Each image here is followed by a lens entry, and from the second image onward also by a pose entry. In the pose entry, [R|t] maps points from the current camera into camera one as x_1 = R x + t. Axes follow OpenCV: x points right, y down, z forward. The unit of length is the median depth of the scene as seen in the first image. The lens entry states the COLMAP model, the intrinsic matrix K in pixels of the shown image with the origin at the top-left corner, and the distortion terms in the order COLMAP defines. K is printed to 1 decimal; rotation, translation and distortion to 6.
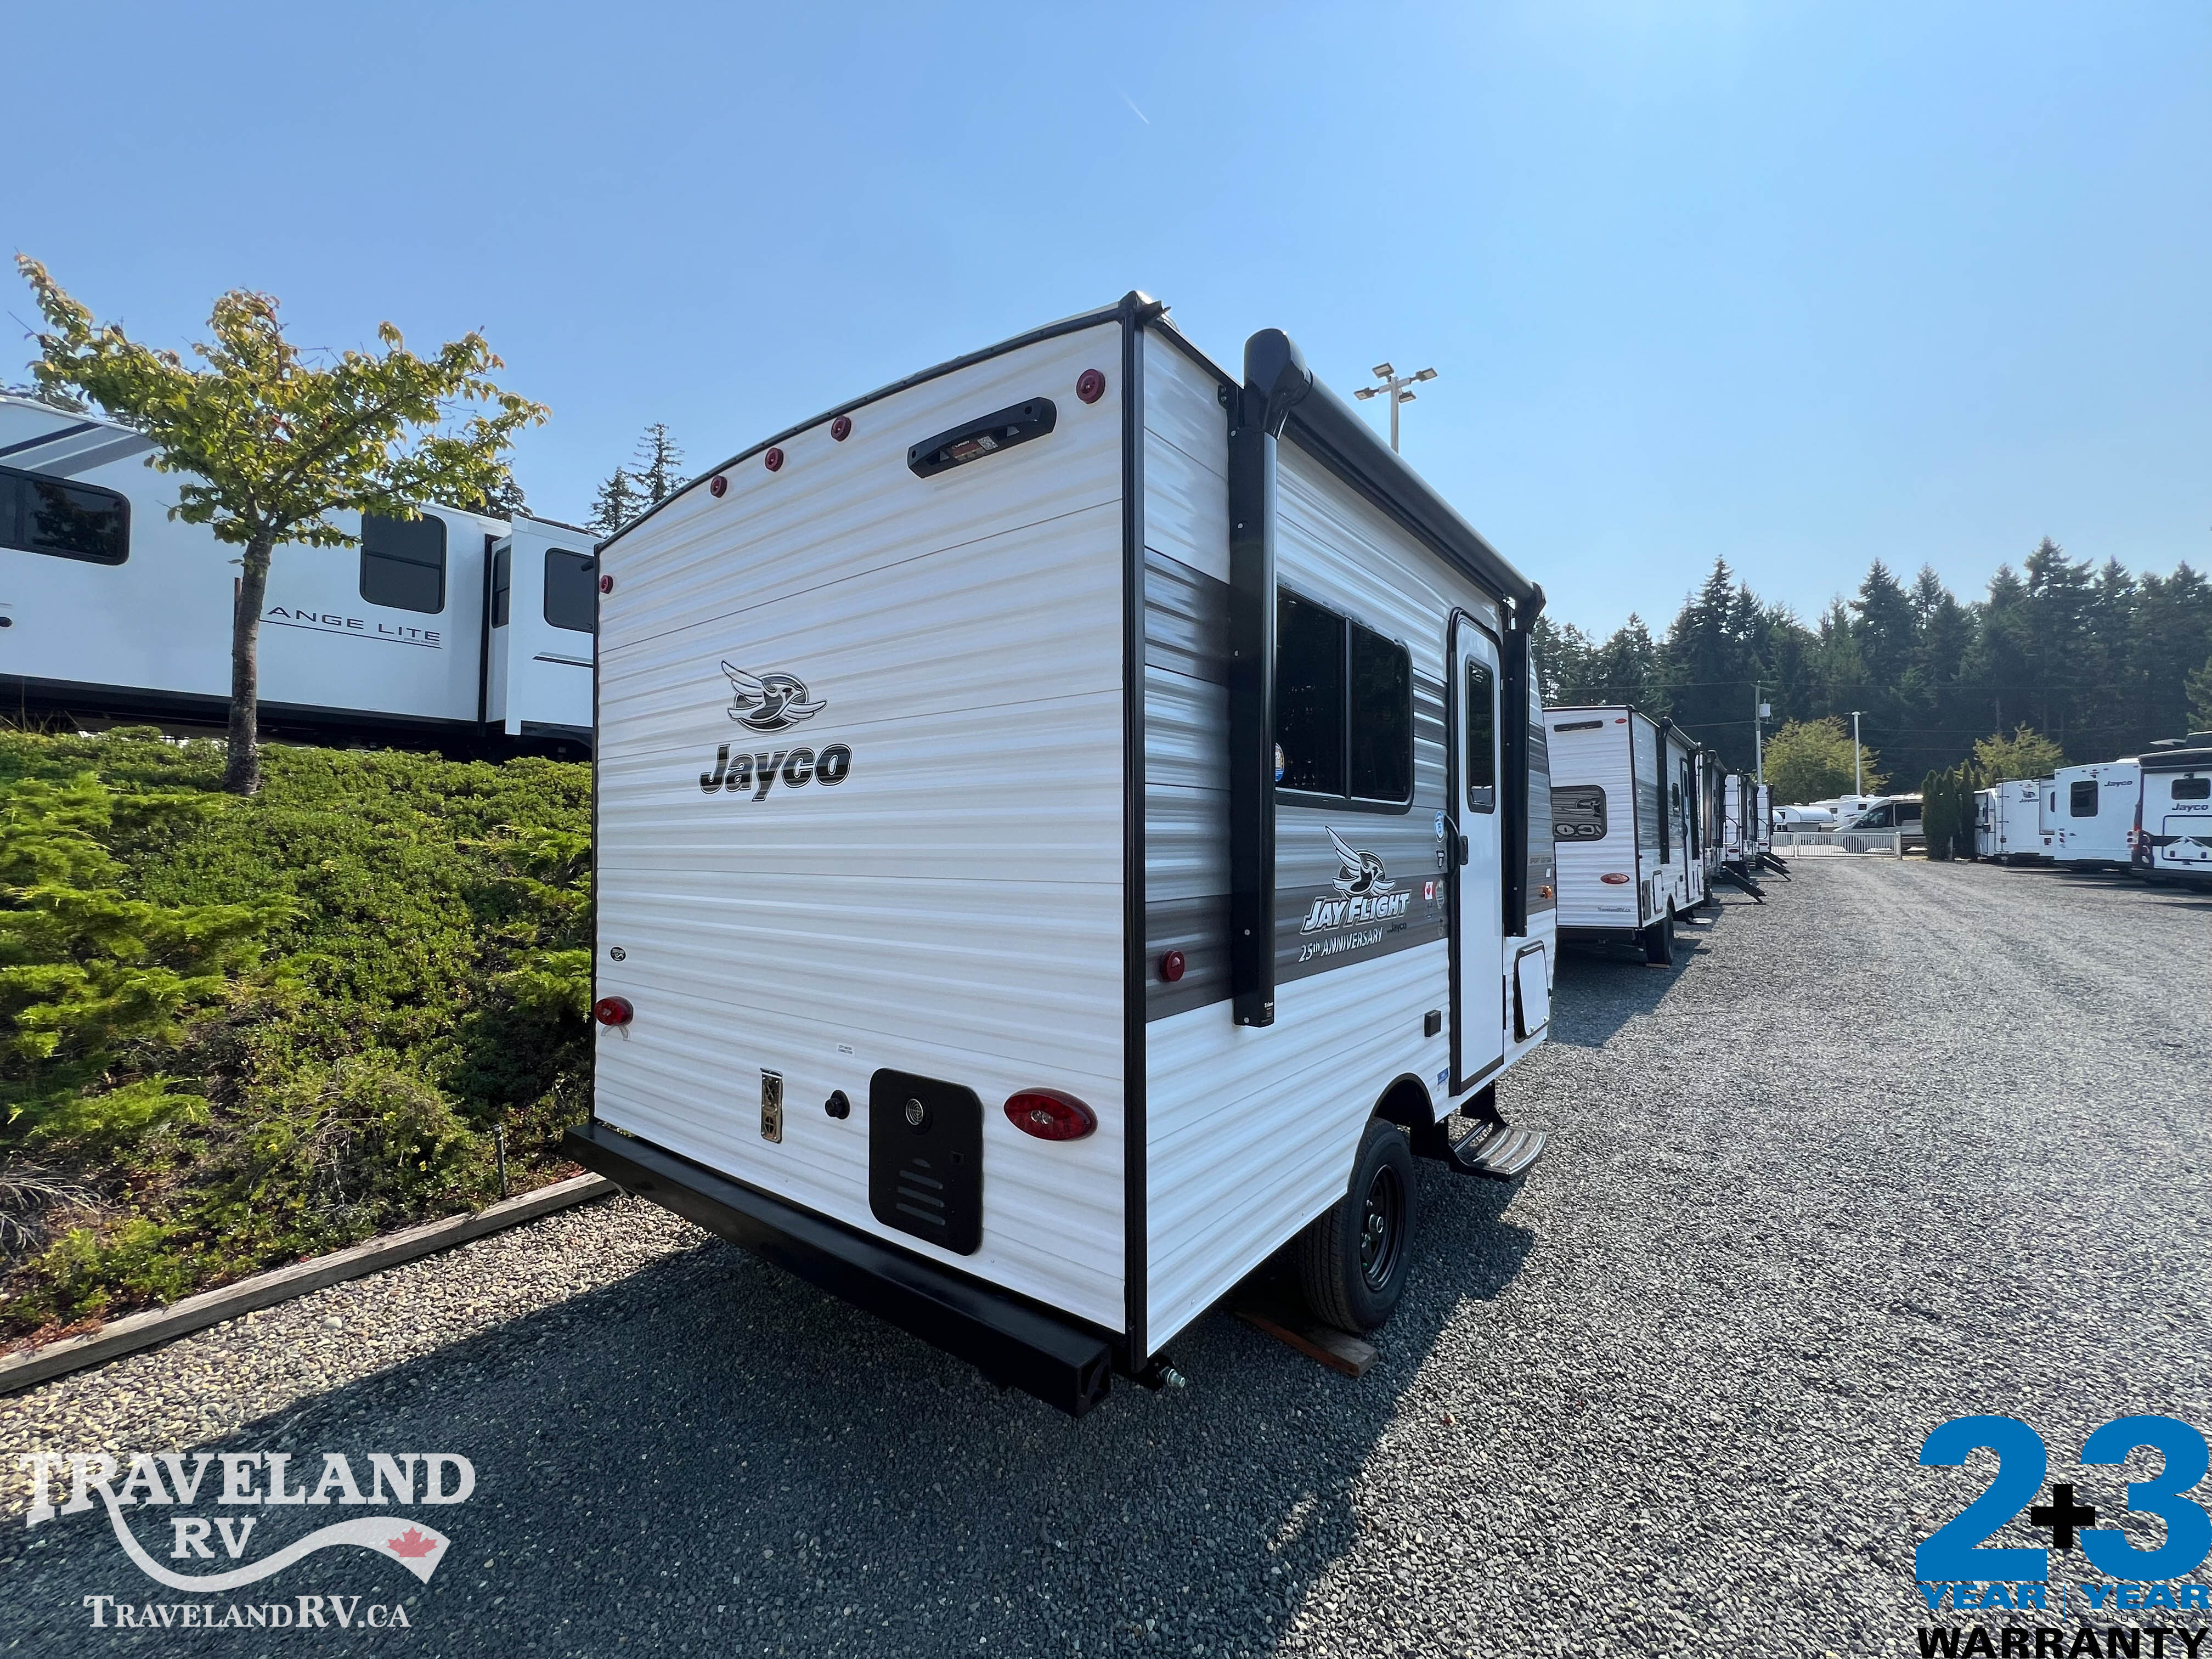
lens RADIAL K [[889.7, 0, 1105.8], [0, 889.7, 822.3], [0, 0, 1]] dist [-0.001572, 0.000989]
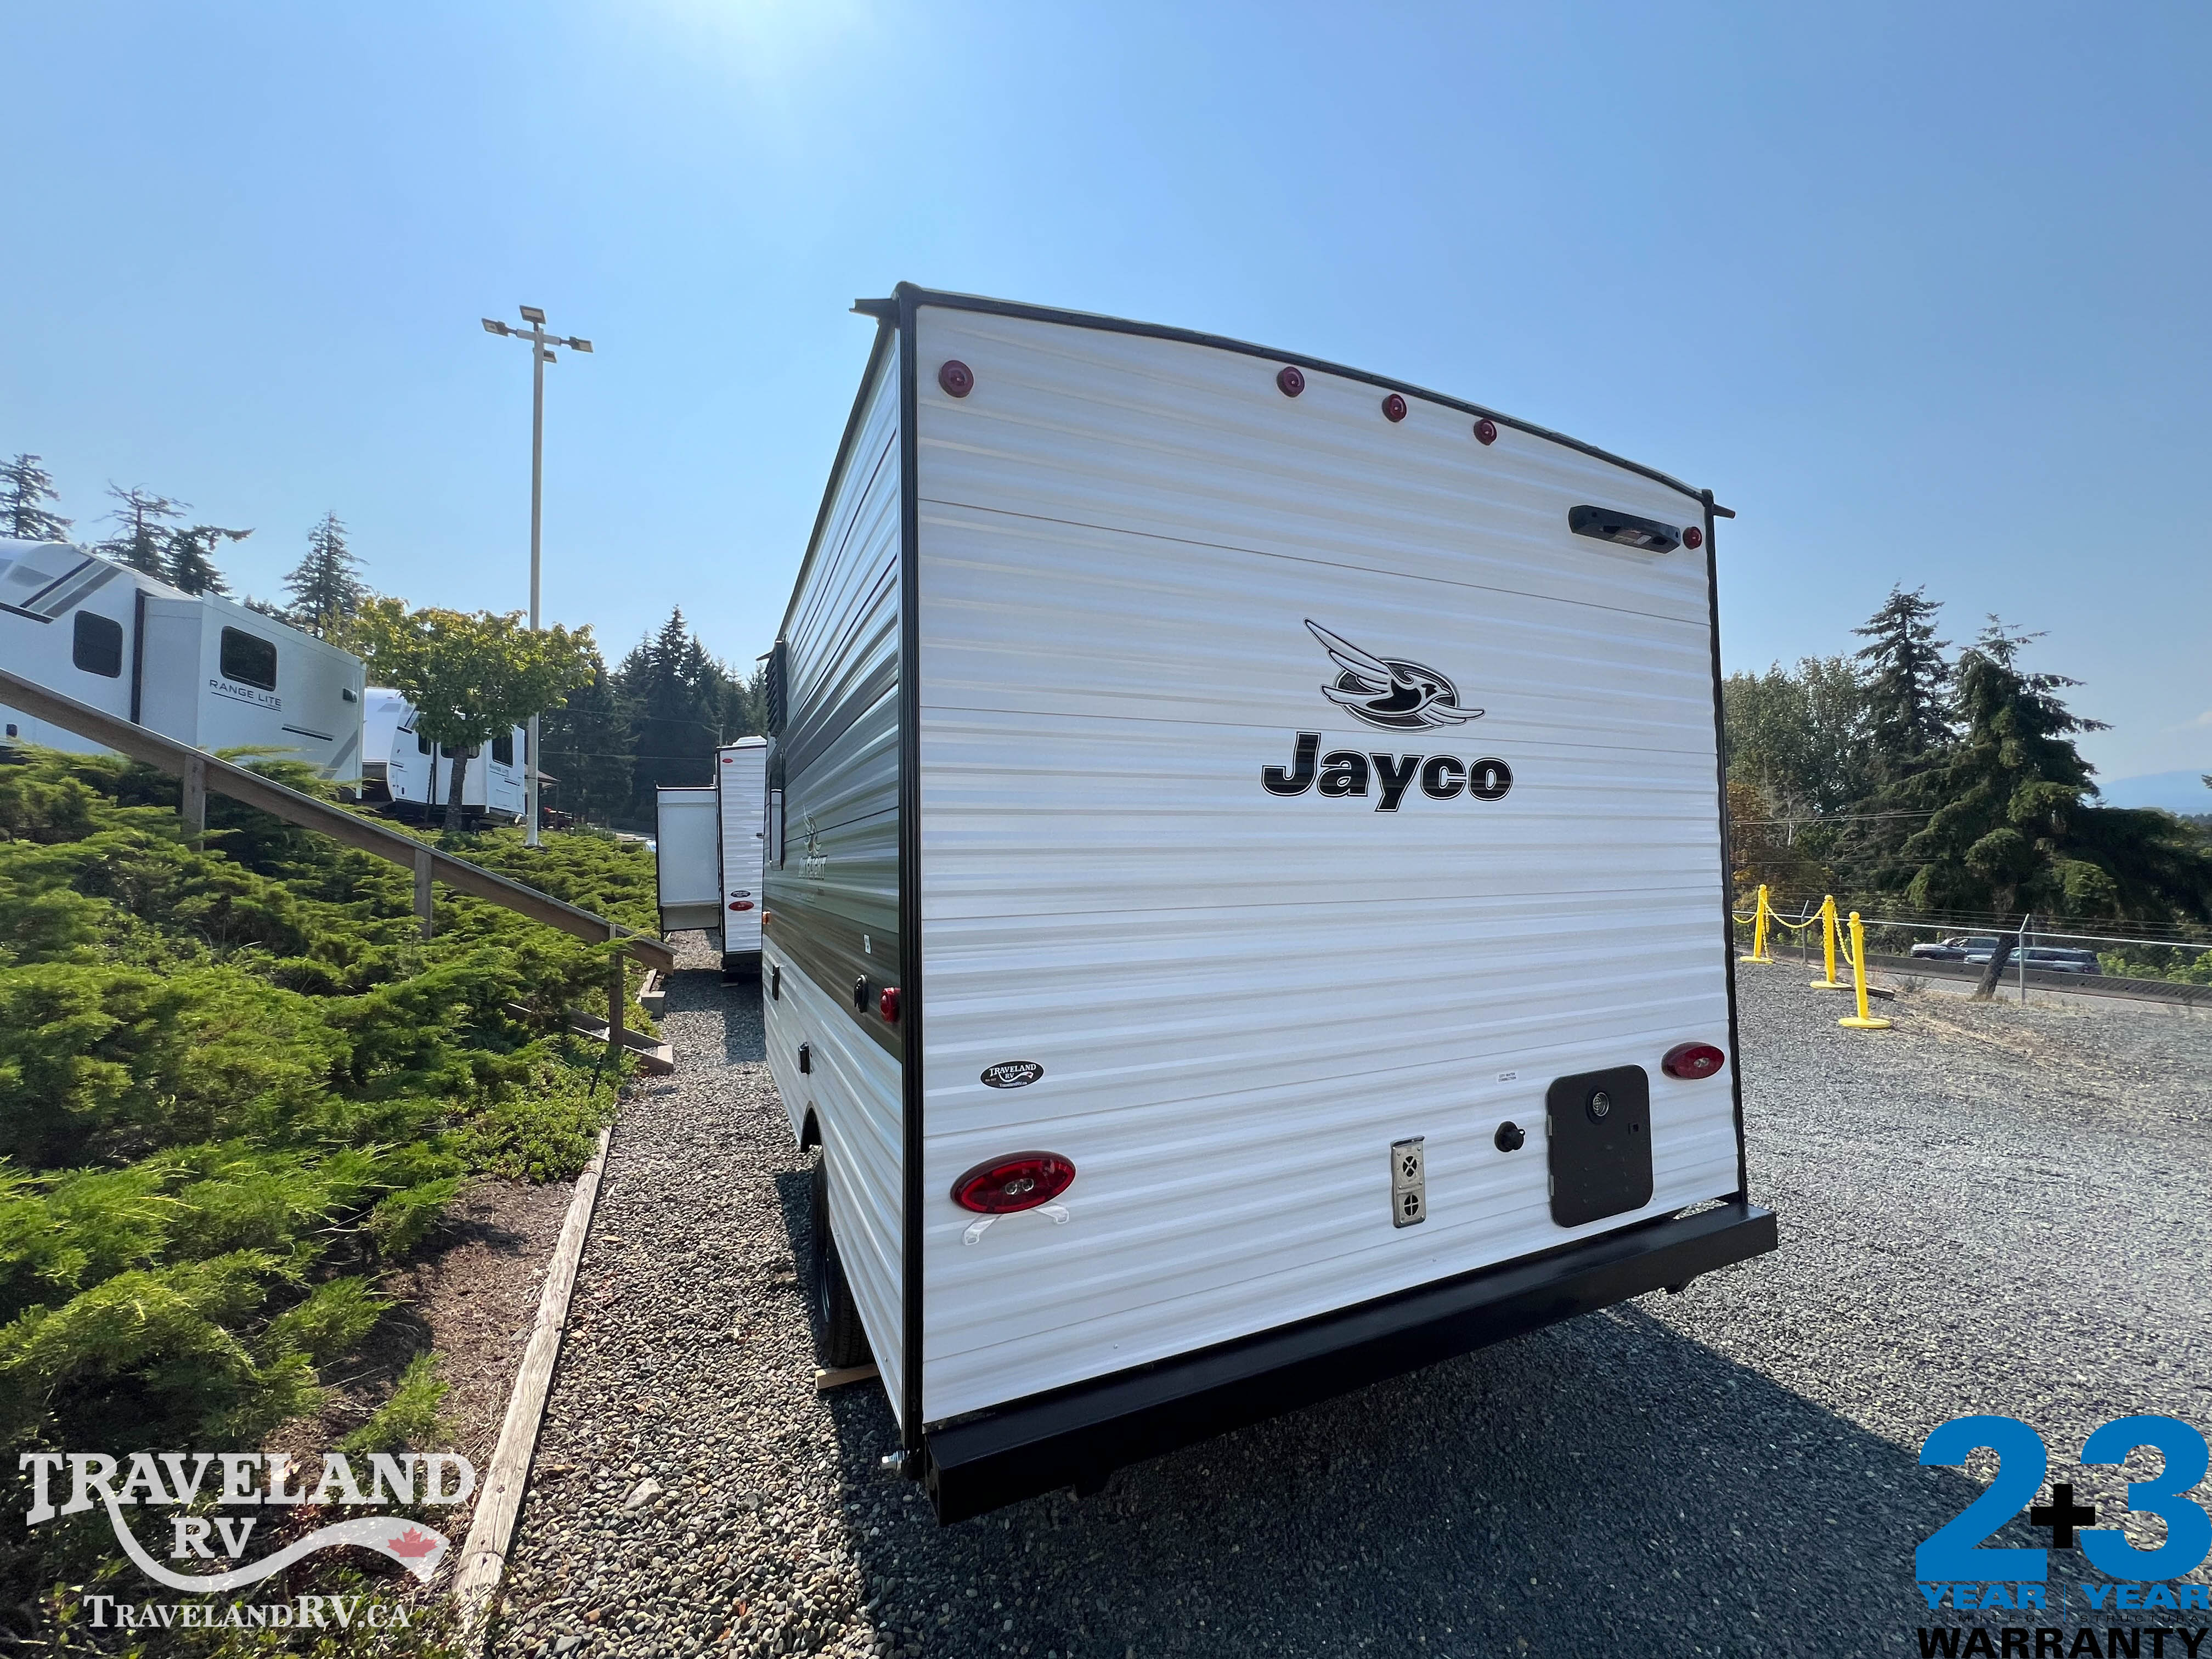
lens RADIAL K [[889.7, 0, 1110.1], [0, 889.7, 822.1], [0, 0, 1]] dist [-0.001572, 0.000989]
pose [[0.458841, 0.032744, 0.887915, -1.245632], [-0.007235, 0.999425, -0.033117, 0.014454], [-0.888489, 0.008771, 0.458814, 0.865440]]
